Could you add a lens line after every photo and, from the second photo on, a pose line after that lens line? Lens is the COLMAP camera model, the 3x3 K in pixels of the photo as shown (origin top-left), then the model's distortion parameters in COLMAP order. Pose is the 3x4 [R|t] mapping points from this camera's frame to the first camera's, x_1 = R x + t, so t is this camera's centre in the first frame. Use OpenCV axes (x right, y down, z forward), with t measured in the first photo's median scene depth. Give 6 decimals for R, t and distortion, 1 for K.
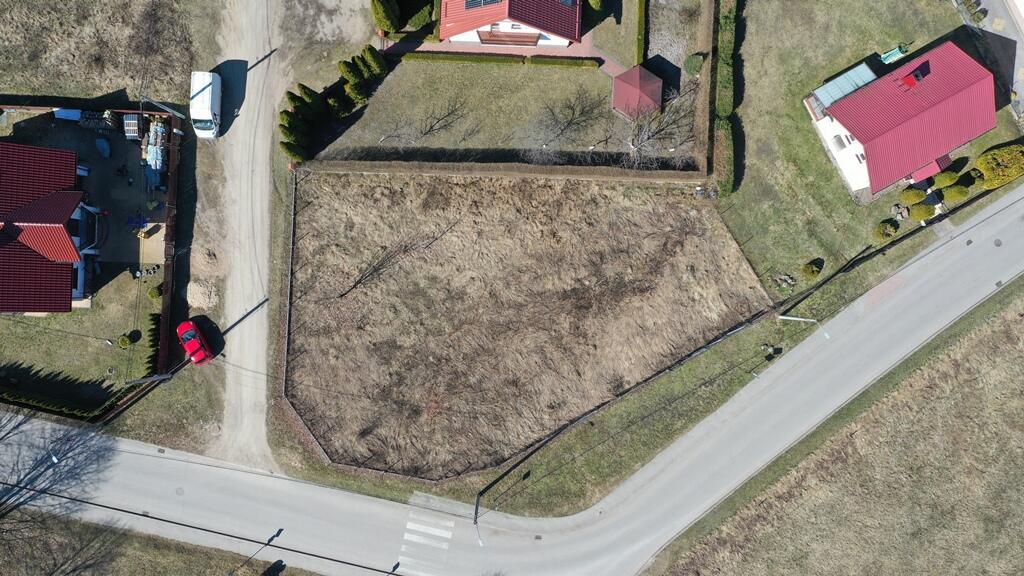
lens RADIAL K [[808.2, 0, 509.8], [0, 808.2, 286.1], [0, 0, 1]] dist [-0.003056, 0.011272]
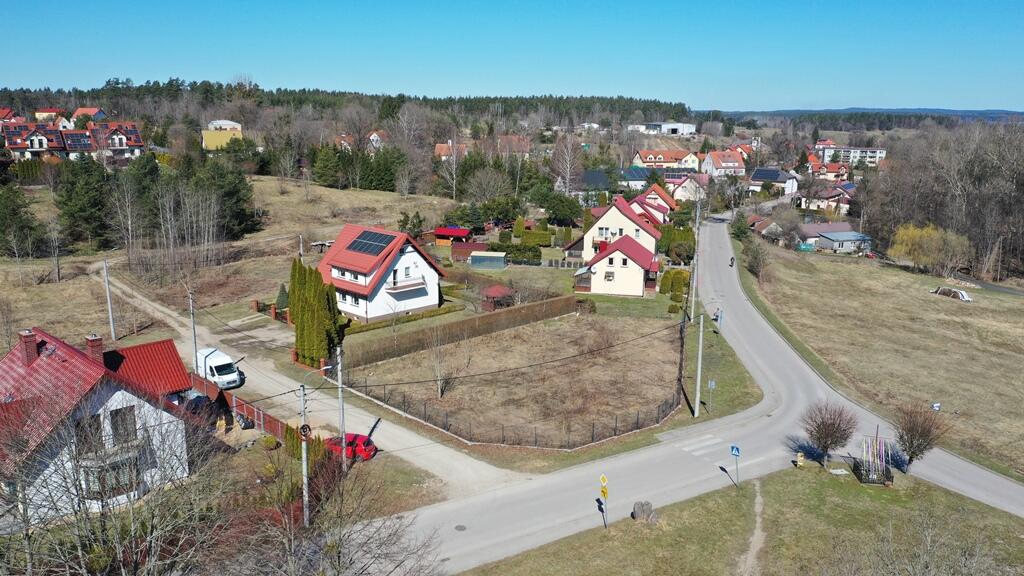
lens RADIAL K [[808.2, 0, 511.5], [0, 808.2, 292.1], [0, 0, 1]] dist [-0.003056, 0.011272]
pose [[0.674418, -0.157689, 0.721314, -0.827965], [0.738309, 0.154287, -0.656578, 0.691212], [-0.007755, 0.975361, 0.220477, 0.663957]]
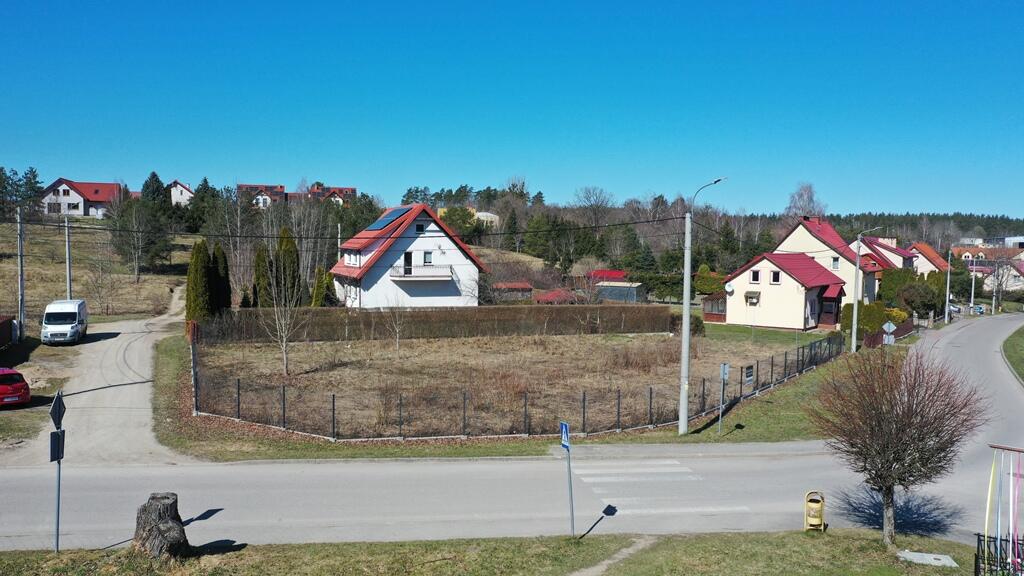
lens RADIAL K [[808.2, 0, 513.5], [0, 808.2, 287.3], [0, 0, 1]] dist [-0.003056, 0.011272]
pose [[0.905526, -0.010535, 0.424159, -0.309018], [0.424076, 0.054252, -0.904000, 0.616394], [-0.013488, 0.998472, 0.053595, 0.903489]]
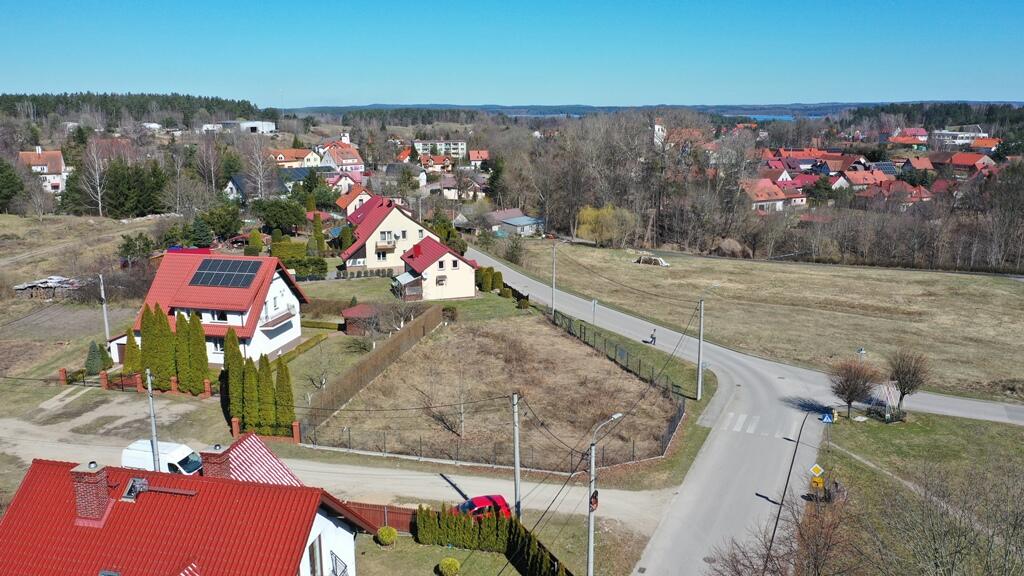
lens RADIAL K [[808.2, 0, 512.1], [0, 808.2, 284.2], [0, 0, 1]] dist [-0.003056, 0.011272]
pose [[0.178527, -0.210086, 0.961245, -0.977736], [0.983932, 0.035710, -0.174936, 0.206604], [0.002425, 0.977030, 0.213086, 0.665899]]
